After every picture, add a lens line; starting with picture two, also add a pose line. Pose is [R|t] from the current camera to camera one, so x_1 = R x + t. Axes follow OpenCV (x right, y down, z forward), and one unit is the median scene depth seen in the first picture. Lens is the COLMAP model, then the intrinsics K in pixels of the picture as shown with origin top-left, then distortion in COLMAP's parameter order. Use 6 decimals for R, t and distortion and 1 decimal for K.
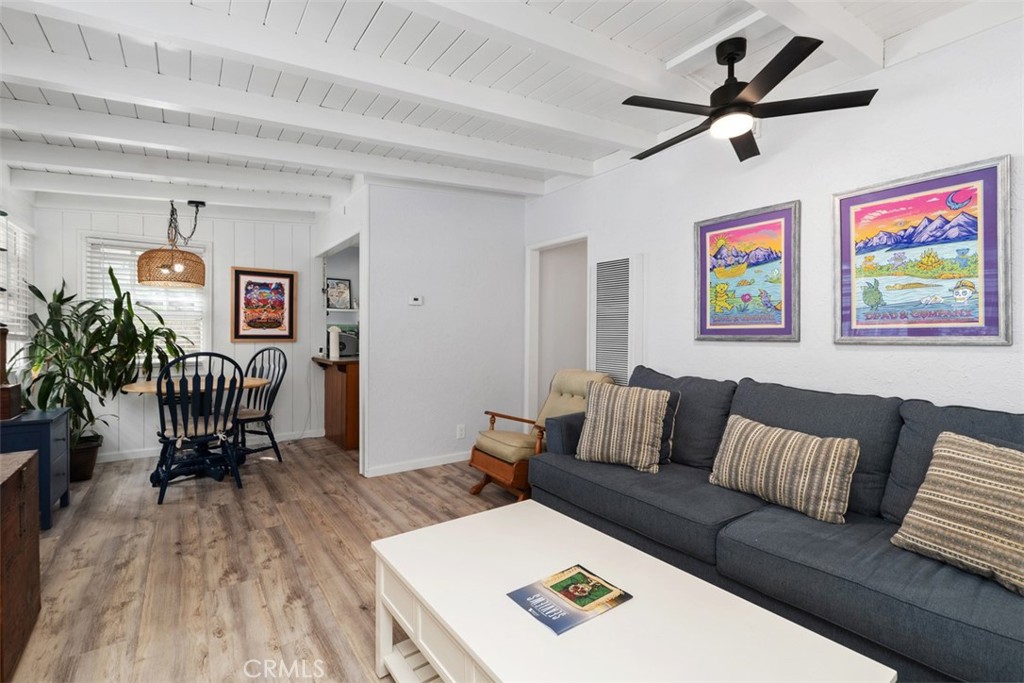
lens RADIAL K [[463.9, 0, 515.2], [0, 463.9, 334.5], [0, 0, 1]] dist [0.002466, 0.000942]
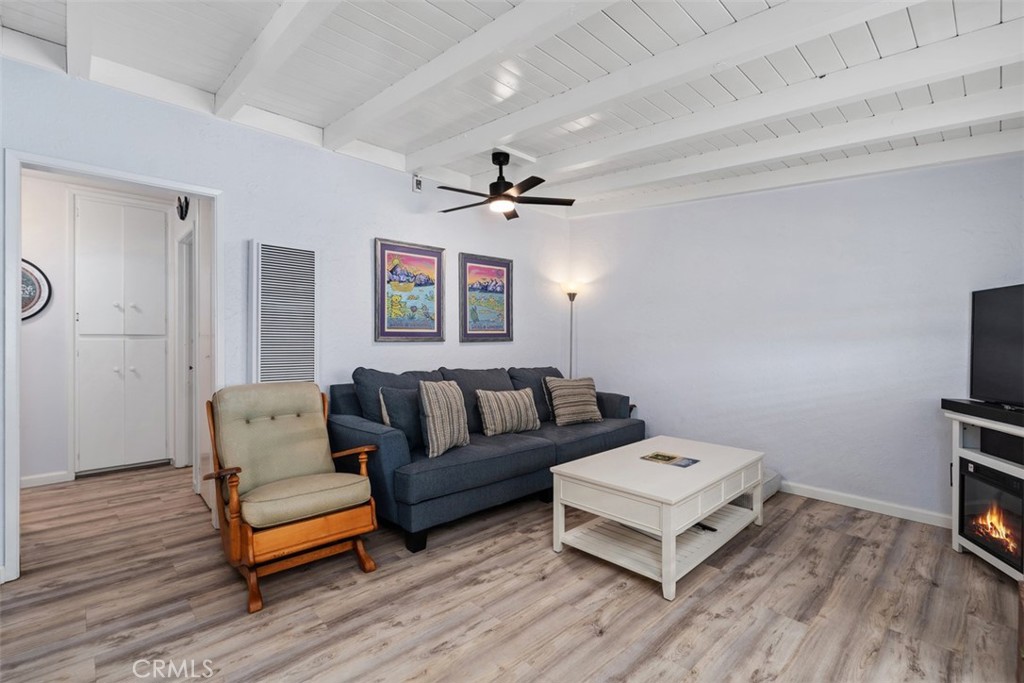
lens RADIAL K [[463.9, 0, 510.6], [0, 463.9, 335.6], [0, 0, 1]] dist [0.002466, 0.000942]
pose [[-0.148035, 0.010111, 0.988930, -0.868838], [0.004576, 0.999944, -0.009539, 0.011319], [-0.988971, 0.003113, -0.148073, 0.942574]]
